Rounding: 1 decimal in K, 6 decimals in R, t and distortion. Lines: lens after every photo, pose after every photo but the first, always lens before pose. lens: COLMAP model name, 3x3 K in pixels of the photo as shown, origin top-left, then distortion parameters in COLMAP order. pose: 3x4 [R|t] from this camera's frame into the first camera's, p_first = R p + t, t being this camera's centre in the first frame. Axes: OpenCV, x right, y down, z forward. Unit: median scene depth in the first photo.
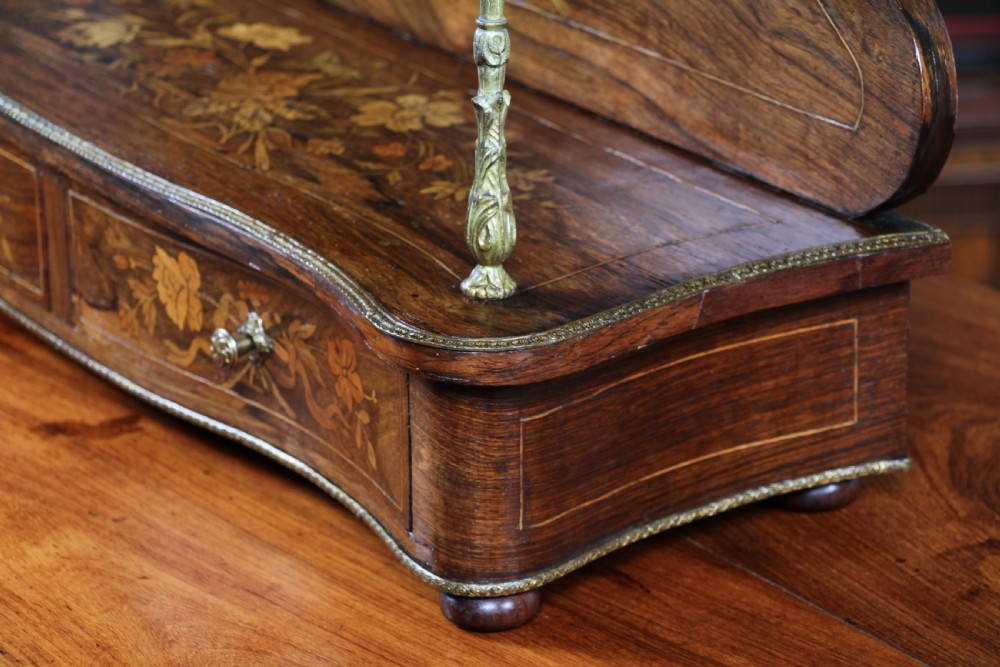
lens RADIAL K [[3398.4, 0, 500.0], [0, 3398.4, 333.5], [0, 0, 1]] dist [0.547633, 1.877400]
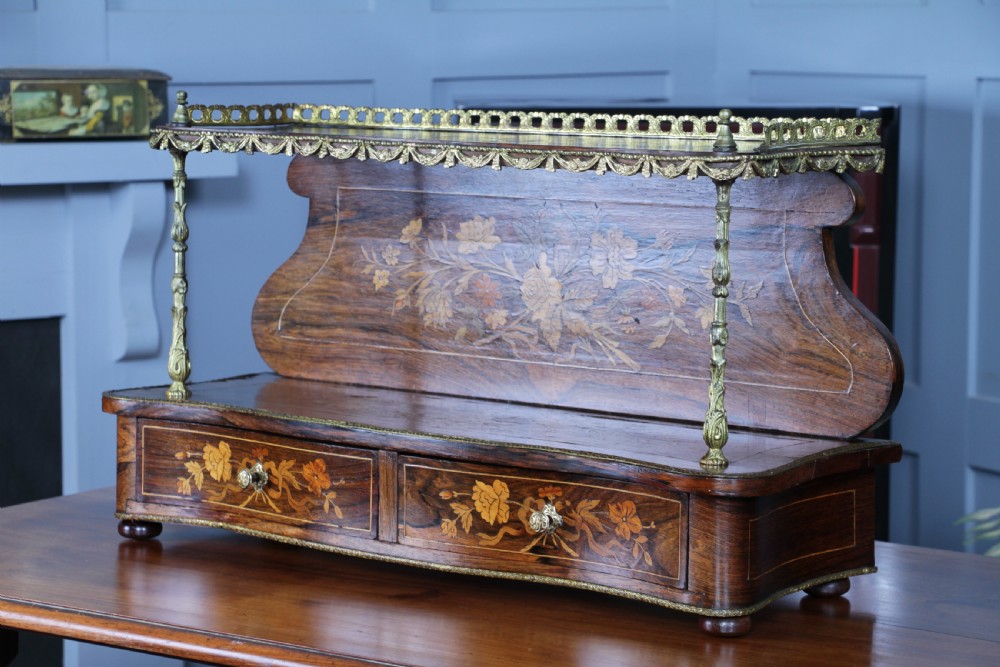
lens RADIAL K [[2731.1, 0, 500.0], [0, 2731.1, 333.5], [0, 0, 1]] dist [0.427959, -0.064113]
pose [[0.945356, -0.012502, 0.325799, -0.598718], [0.093321, 0.967833, -0.233646, 0.257682], [-0.312398, 0.251283, 0.916114, -0.409456]]
